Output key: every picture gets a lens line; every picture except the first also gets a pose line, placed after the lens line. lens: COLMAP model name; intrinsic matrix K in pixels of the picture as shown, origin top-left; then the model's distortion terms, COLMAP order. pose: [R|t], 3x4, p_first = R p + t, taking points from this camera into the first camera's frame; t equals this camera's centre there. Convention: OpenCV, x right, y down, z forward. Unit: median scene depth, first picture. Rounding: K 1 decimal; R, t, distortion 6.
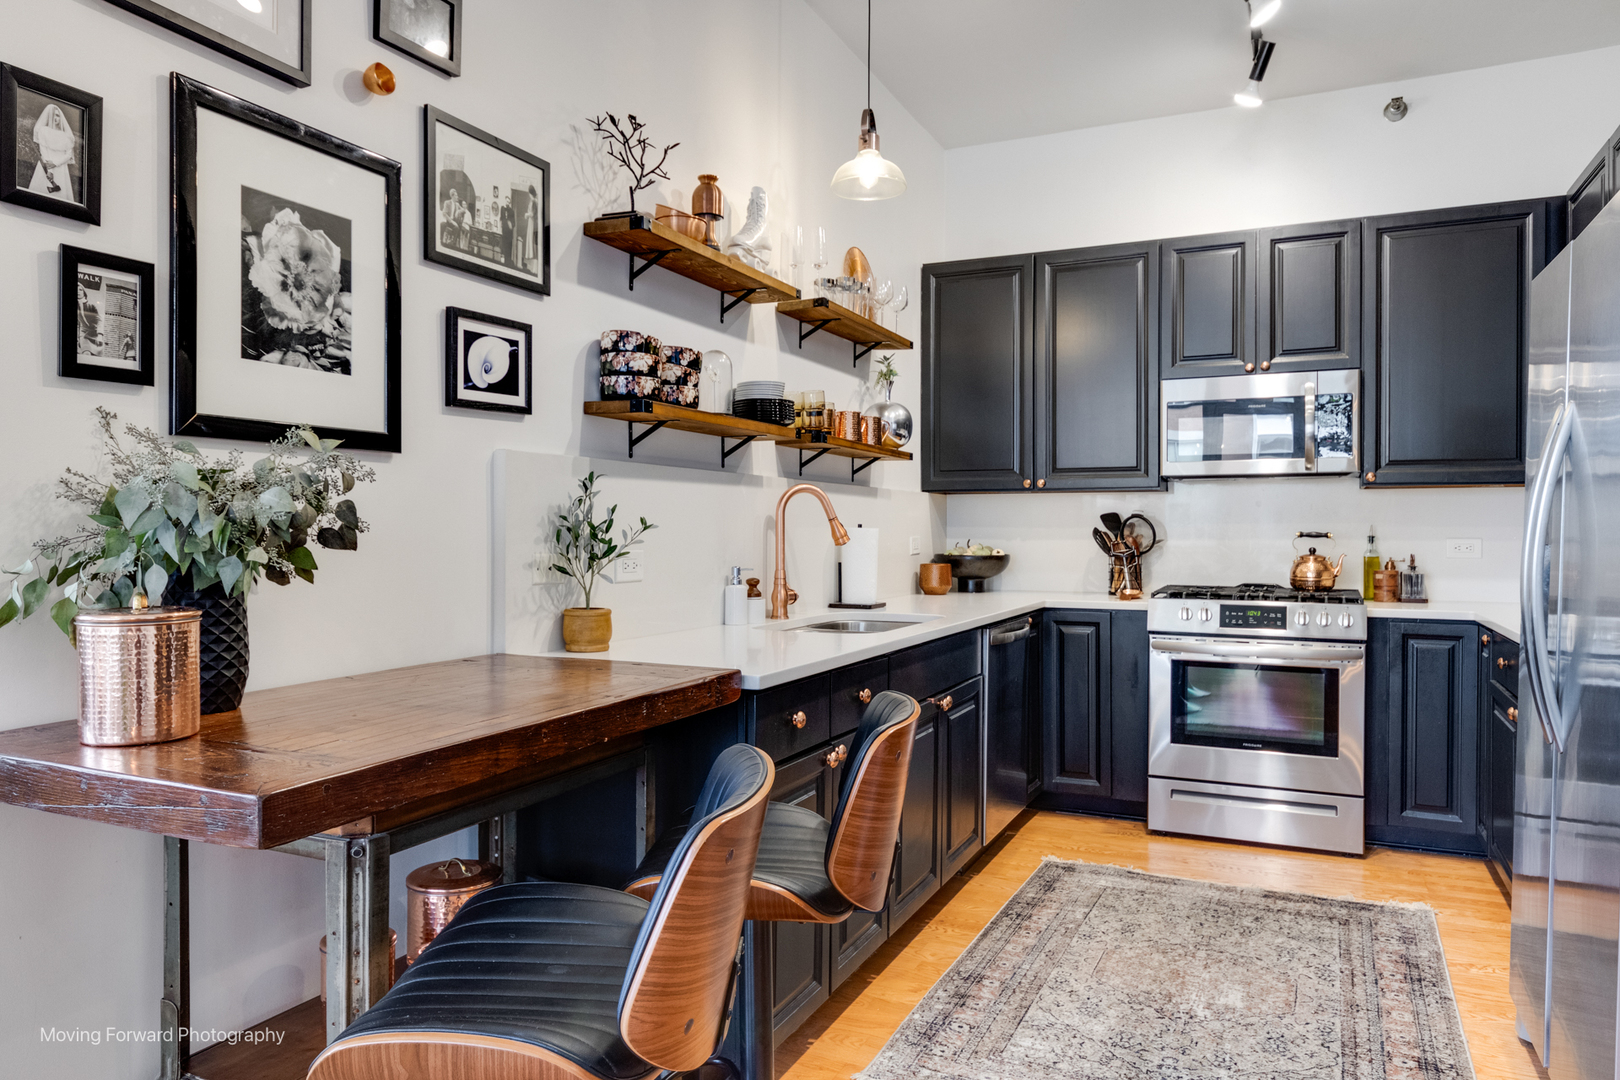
lens RADIAL K [[1075.1, 0, 807.0], [0, 1075.1, 539.6], [0, 0, 1]] dist [-0.012463, -0.001046]
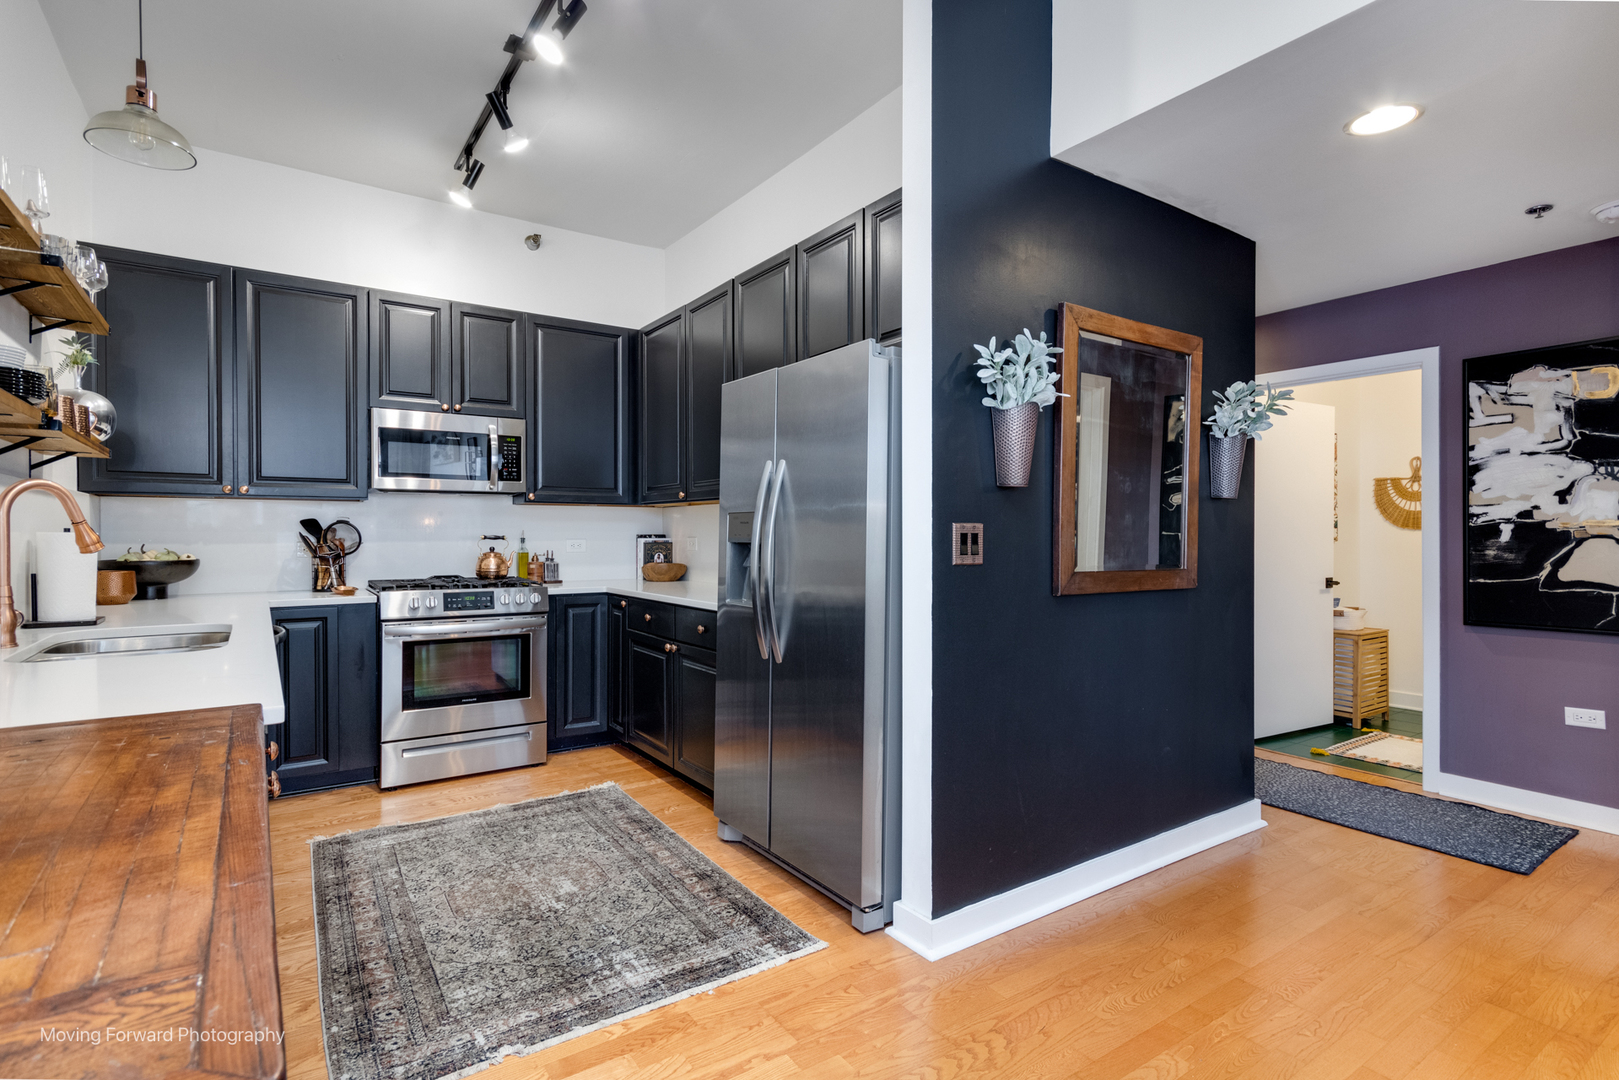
lens RADIAL K [[780.1, 0, 809.3], [0, 780.1, 538.7], [0, 0, 1]] dist [0.002681, 0.000600]
pose [[0.499920, -0.007094, 0.866043, -0.195986], [0.008451, 0.999959, 0.003313, -0.003004], [-0.866031, 0.005663, 0.499959, 0.171335]]
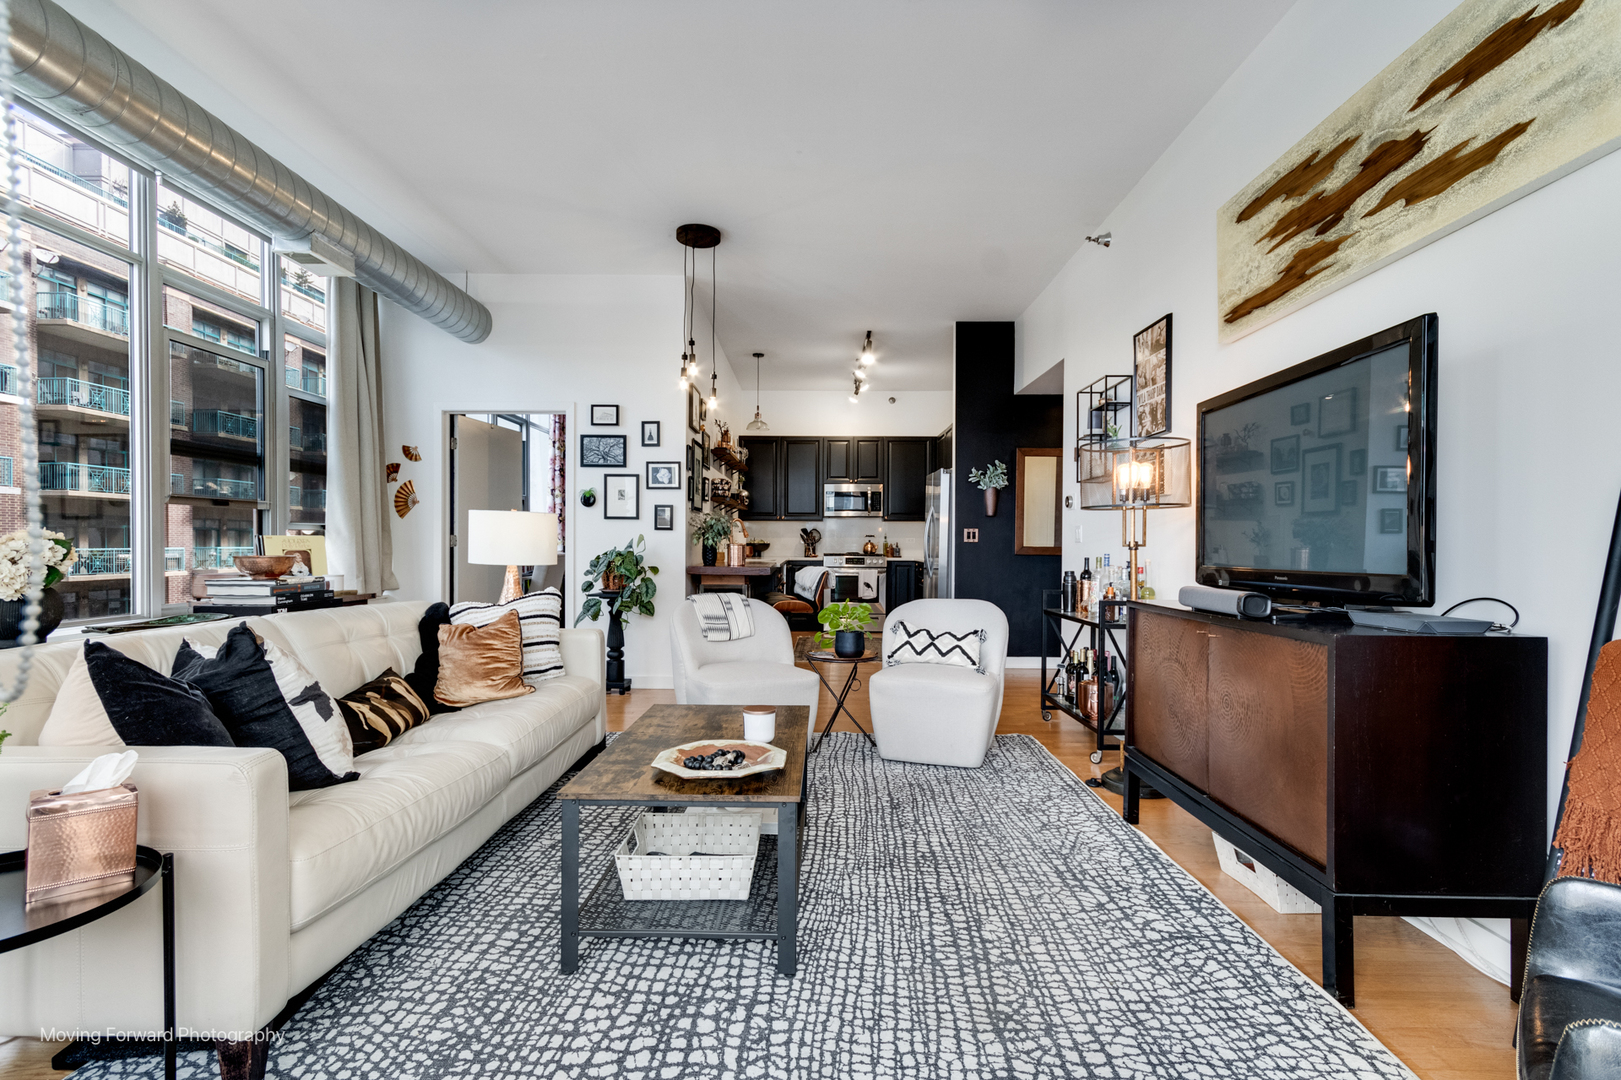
lens RADIAL K [[781.0, 0, 811.9], [0, 781.0, 544.7], [0, 0, 1]] dist [0.002681, 0.000600]
pose [[0.908448, -0.001227, 0.417997, -0.685757], [0.001596, 0.999999, -0.000534, 0.023881], [-0.417996, 0.001152, 0.908448, -1.084671]]
